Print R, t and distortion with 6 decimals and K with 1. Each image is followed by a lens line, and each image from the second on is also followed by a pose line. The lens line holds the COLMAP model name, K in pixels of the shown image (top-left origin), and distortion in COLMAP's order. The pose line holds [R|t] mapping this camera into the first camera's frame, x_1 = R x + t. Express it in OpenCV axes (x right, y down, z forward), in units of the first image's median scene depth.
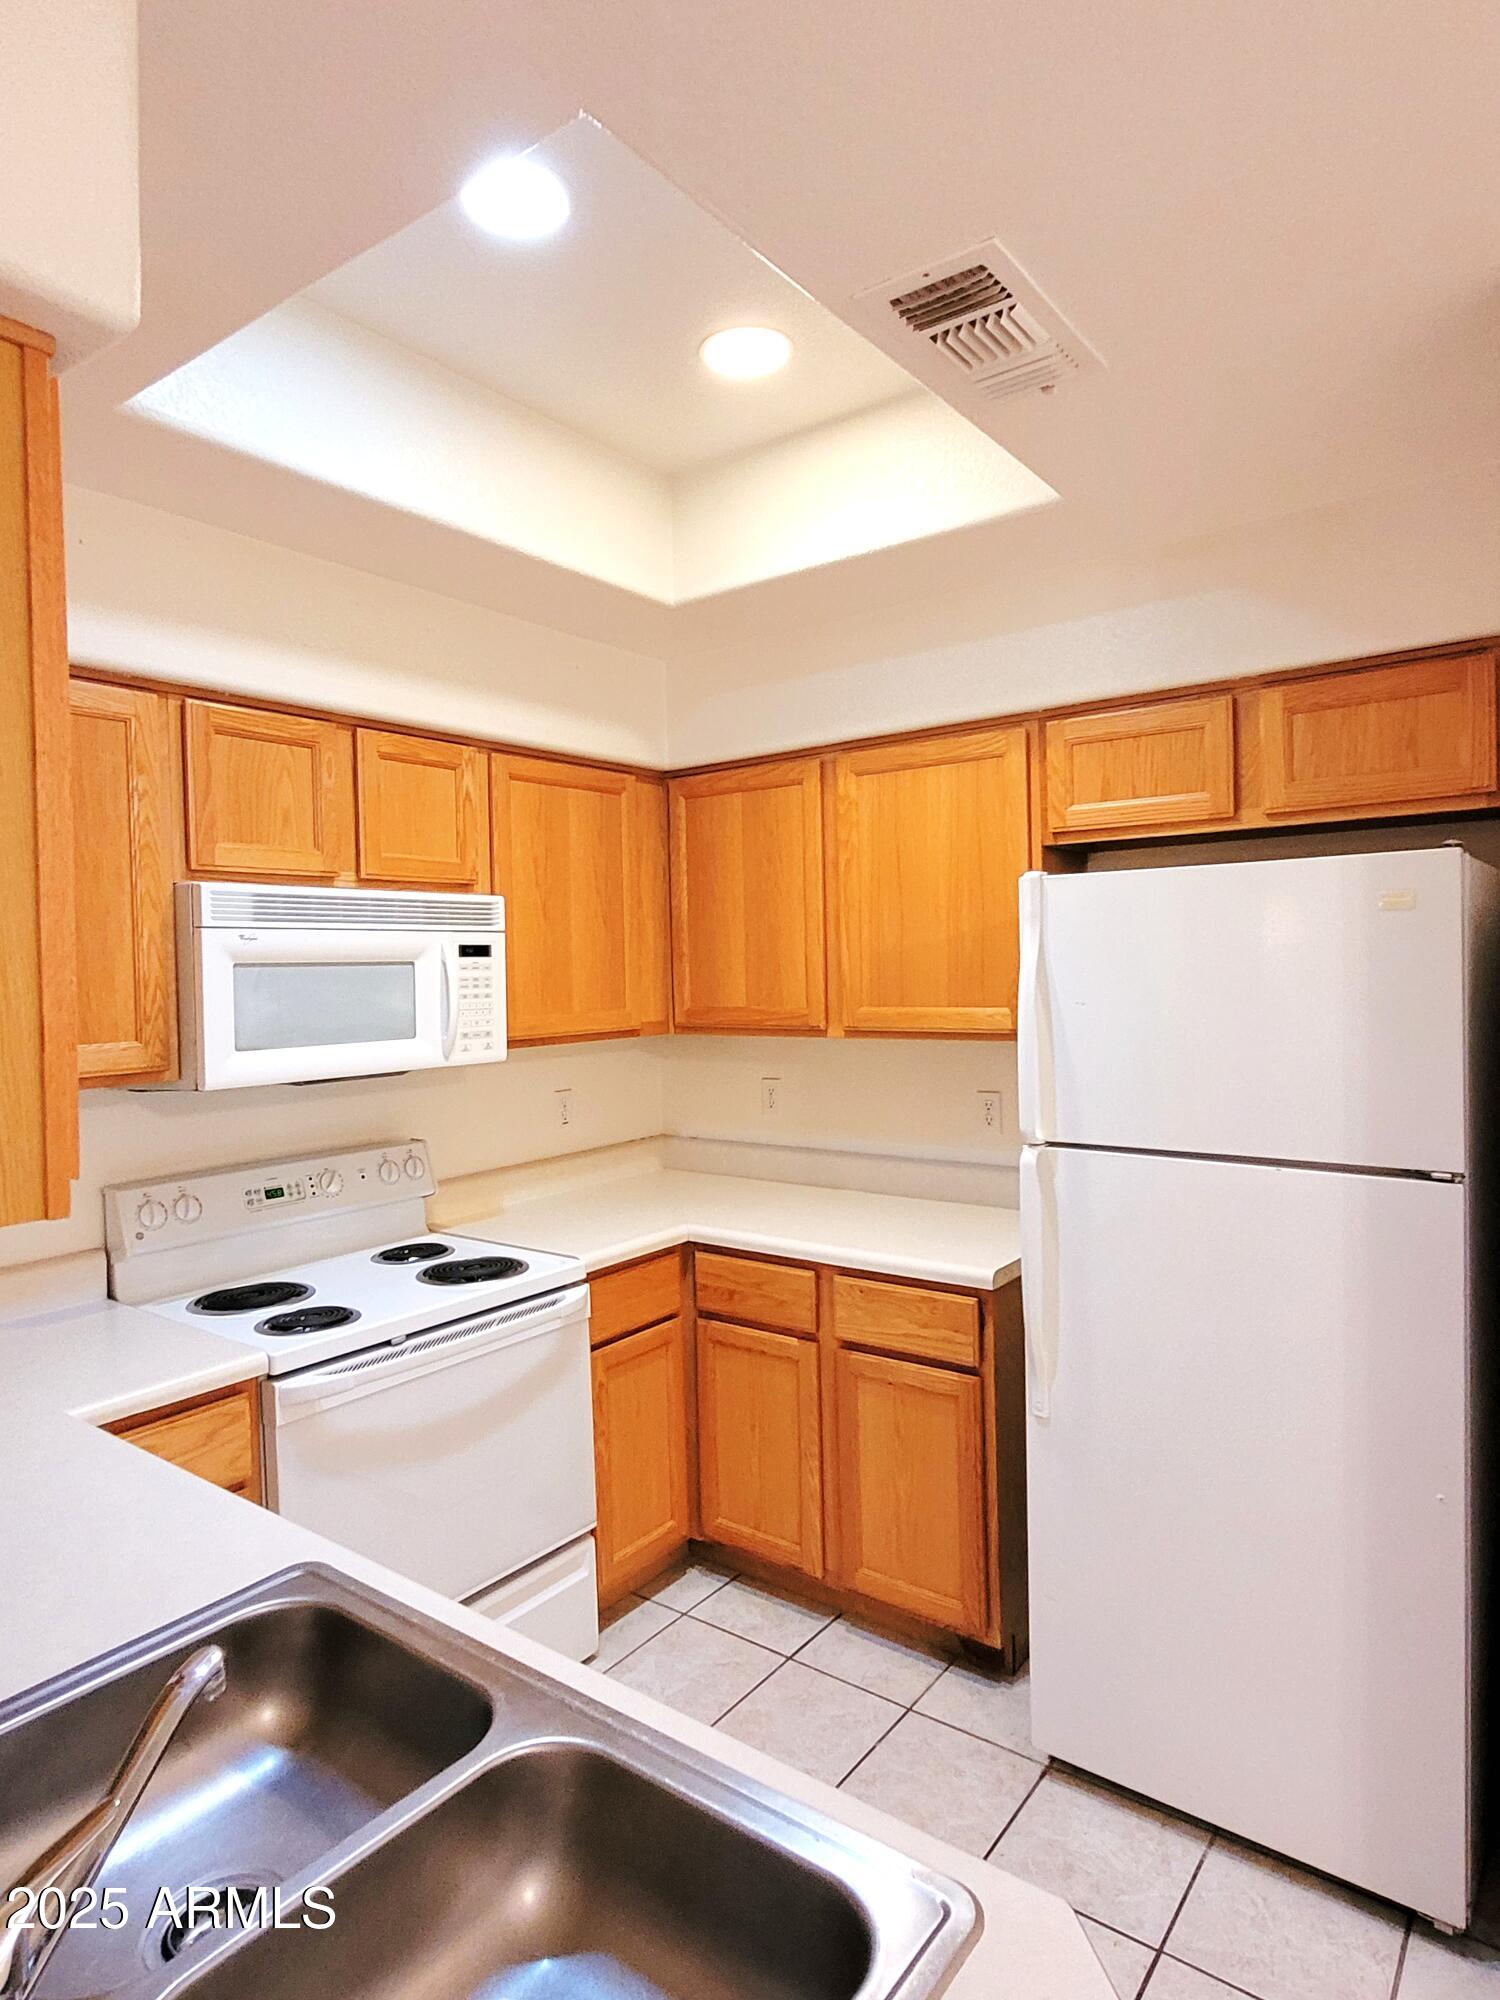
lens RADIAL K [[1175.8, 0, 760.5], [0, 1175.8, 979.9], [0, 0, 1]] dist [0.007821, 0.000404]
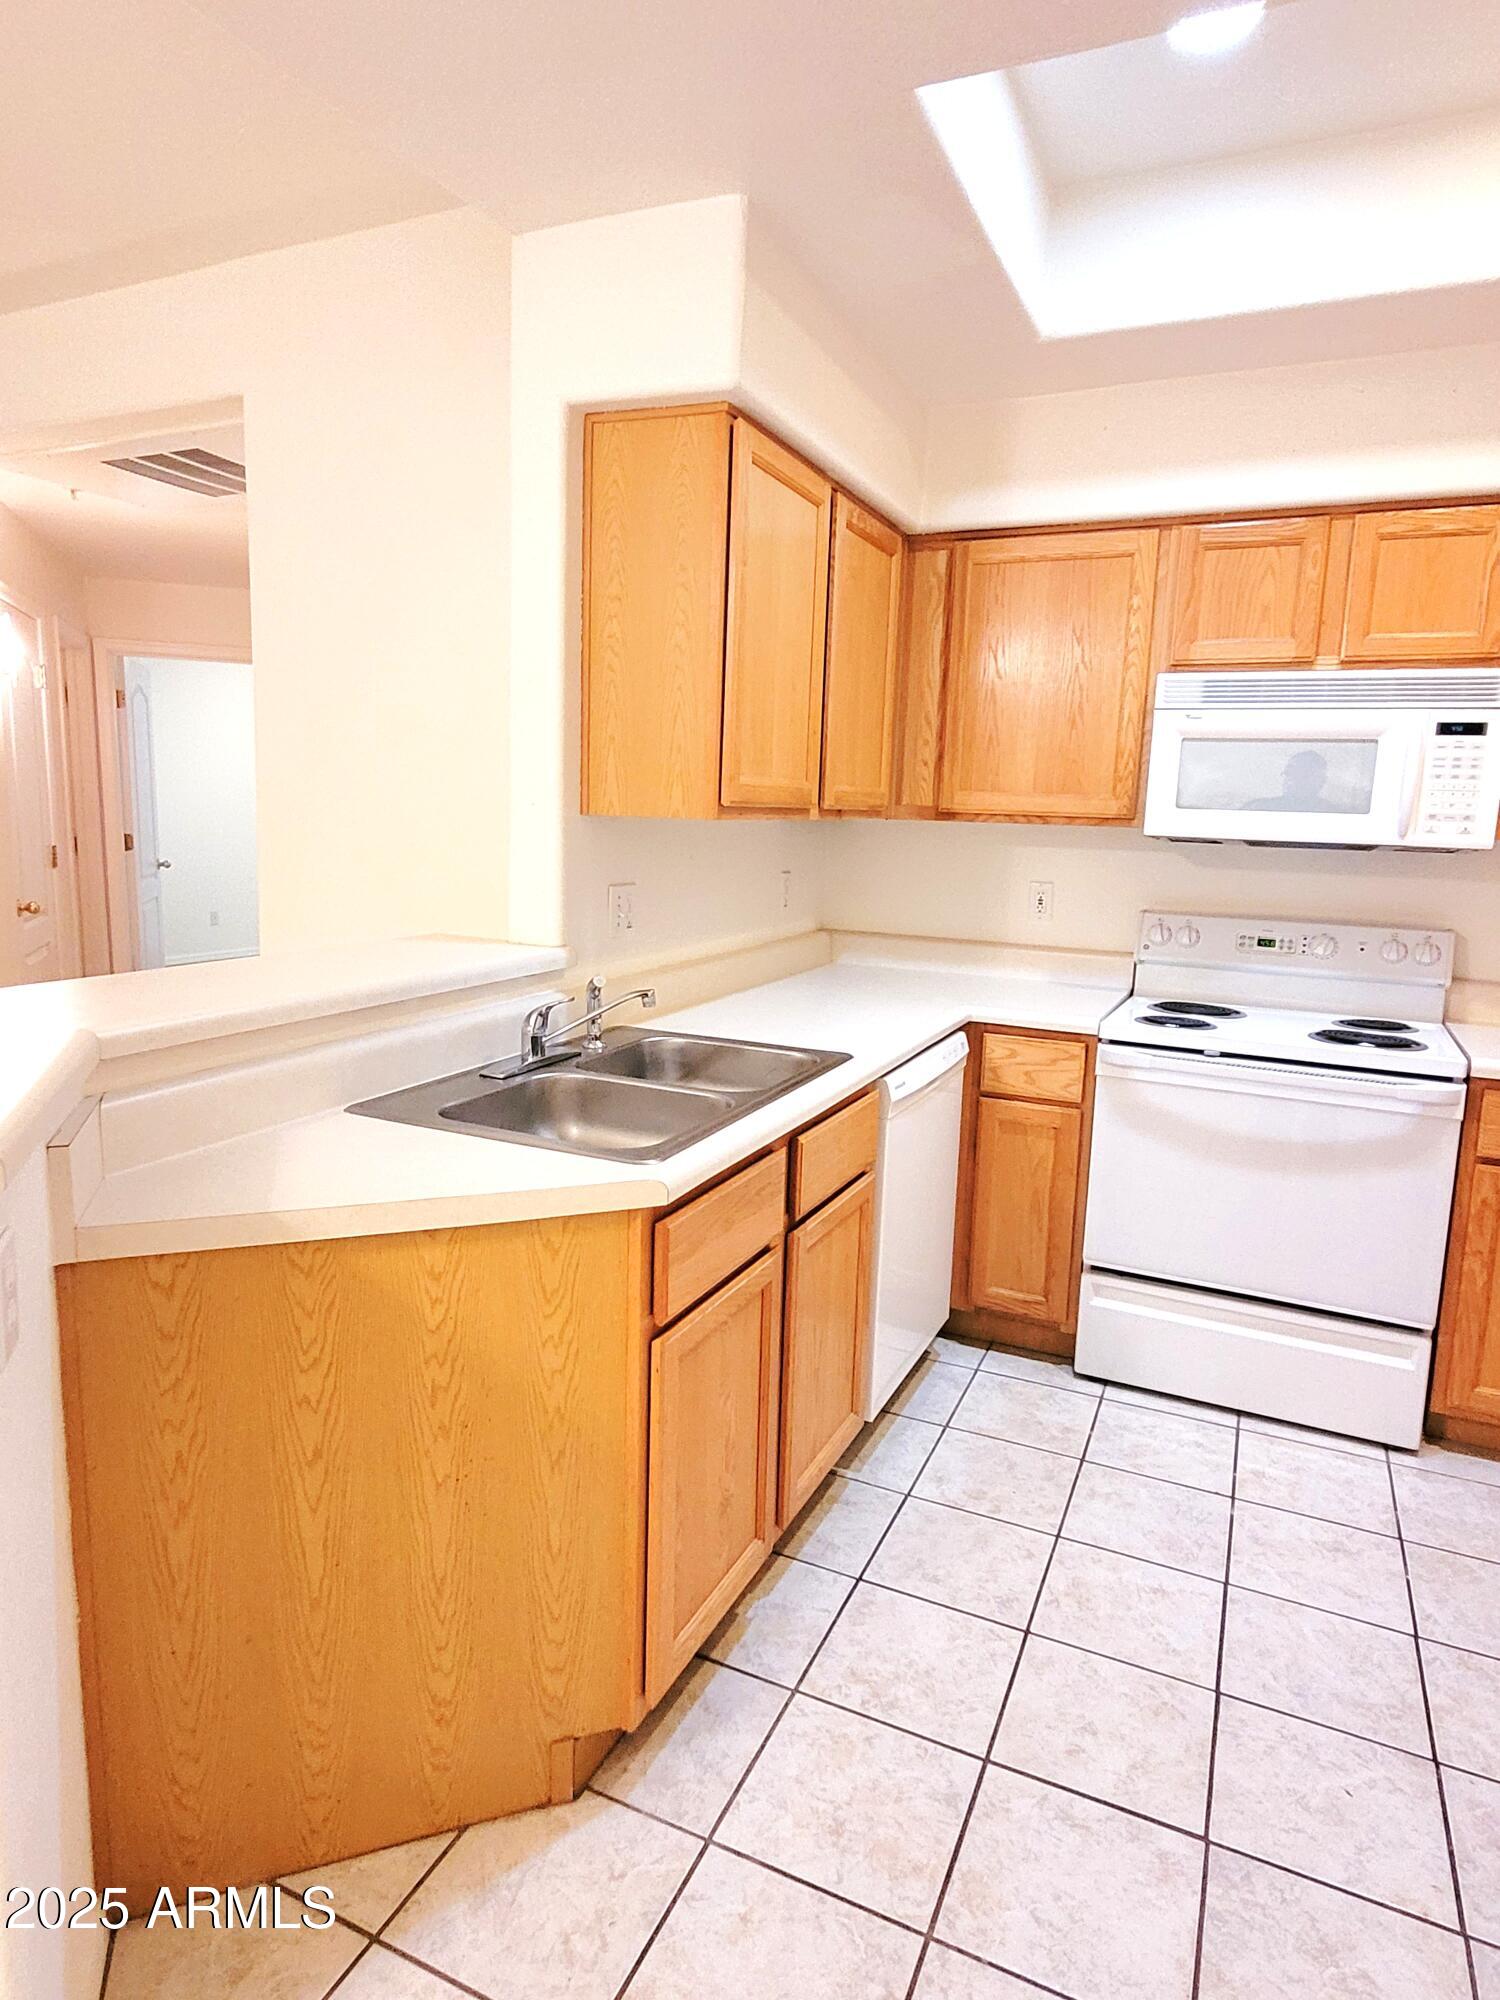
lens RADIAL K [[1175.8, 0, 763.1], [0, 1175.8, 1003.1], [0, 0, 1]] dist [0.007821, 0.000404]
pose [[0.203505, 0.182367, -0.961940, 0.652147], [-0.051864, 0.983128, 0.175412, 0.060132], [0.977699, 0.014193, 0.209530, 0.261499]]
